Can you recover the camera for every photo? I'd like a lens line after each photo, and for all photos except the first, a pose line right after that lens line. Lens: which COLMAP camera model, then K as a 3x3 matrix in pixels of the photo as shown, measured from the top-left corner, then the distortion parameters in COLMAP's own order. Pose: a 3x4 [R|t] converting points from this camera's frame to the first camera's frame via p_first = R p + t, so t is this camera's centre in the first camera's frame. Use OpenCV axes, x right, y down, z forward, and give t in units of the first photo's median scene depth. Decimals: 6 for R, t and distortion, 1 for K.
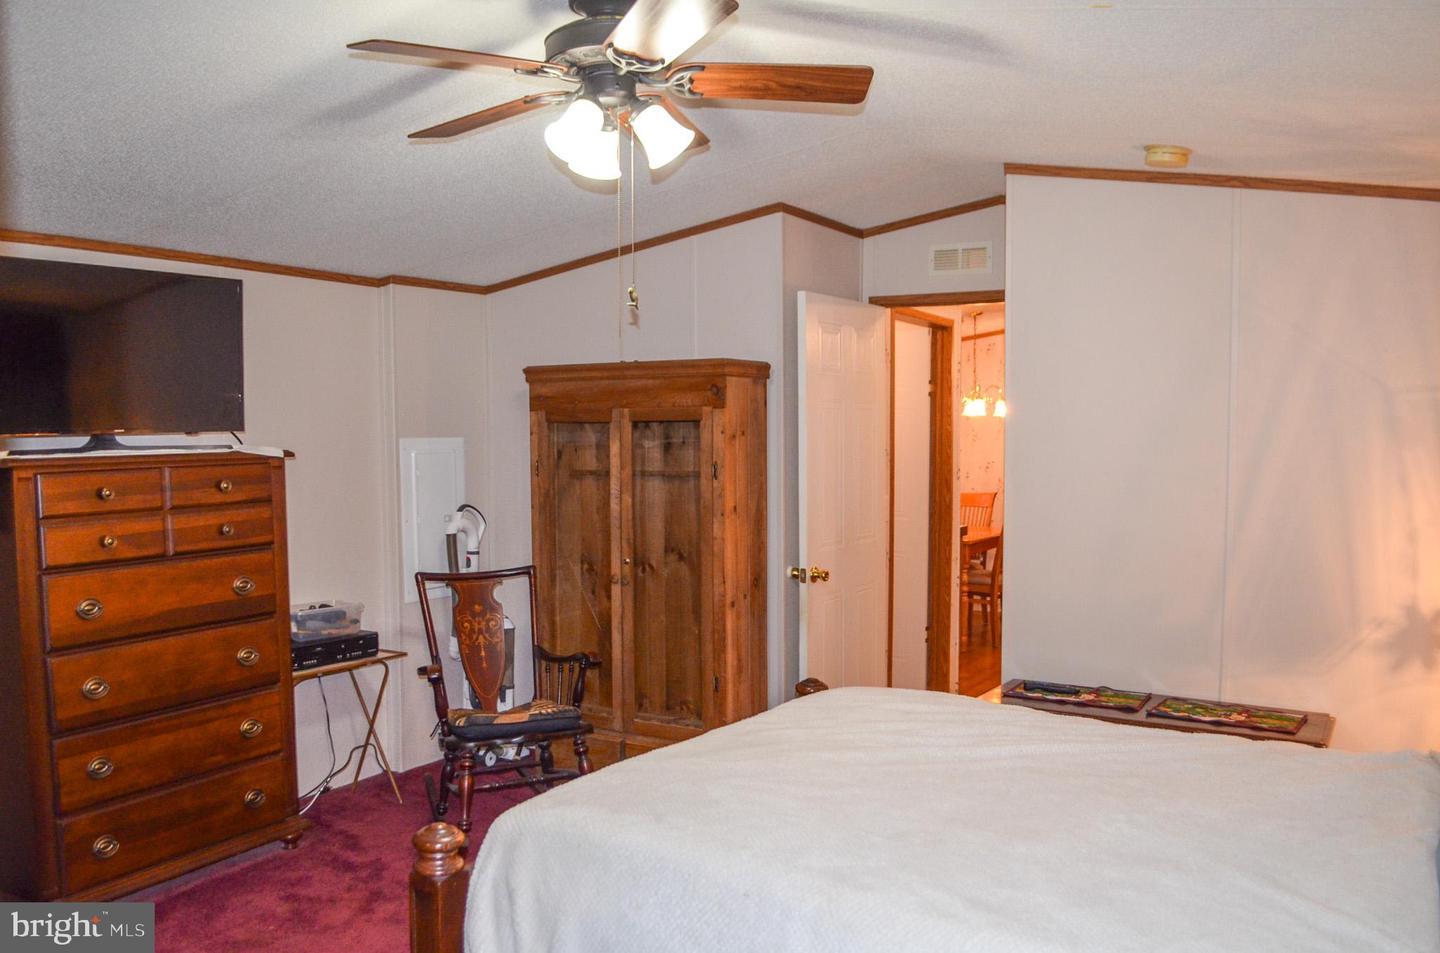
lens RADIAL K [[1162.1, 0, 720.0], [0, 1162.1, 476.5], [0, 0, 1]] dist [-0.069733, 0.009858]
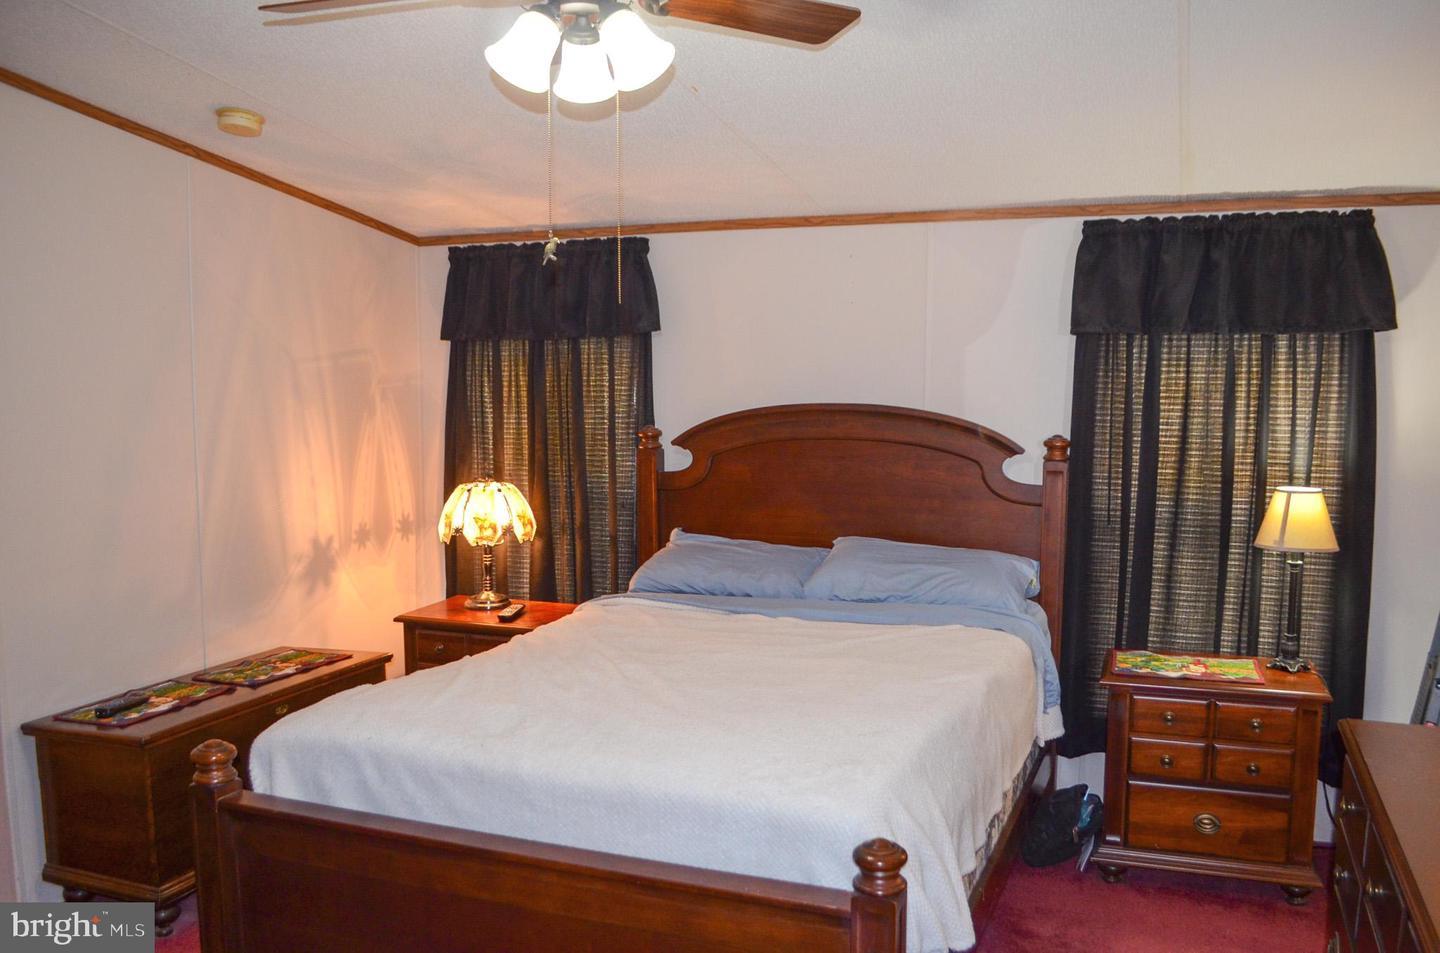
lens RADIAL K [[1163.0, 0, 720.3], [0, 1163.0, 486.5], [0, 0, 1]] dist [-0.064954, -0.003295]
pose [[-0.152977, -0.097471, 0.983411, -0.650823], [0.056521, 0.992632, 0.107177, -0.047945], [-0.986612, 0.071979, -0.146341, 0.734671]]
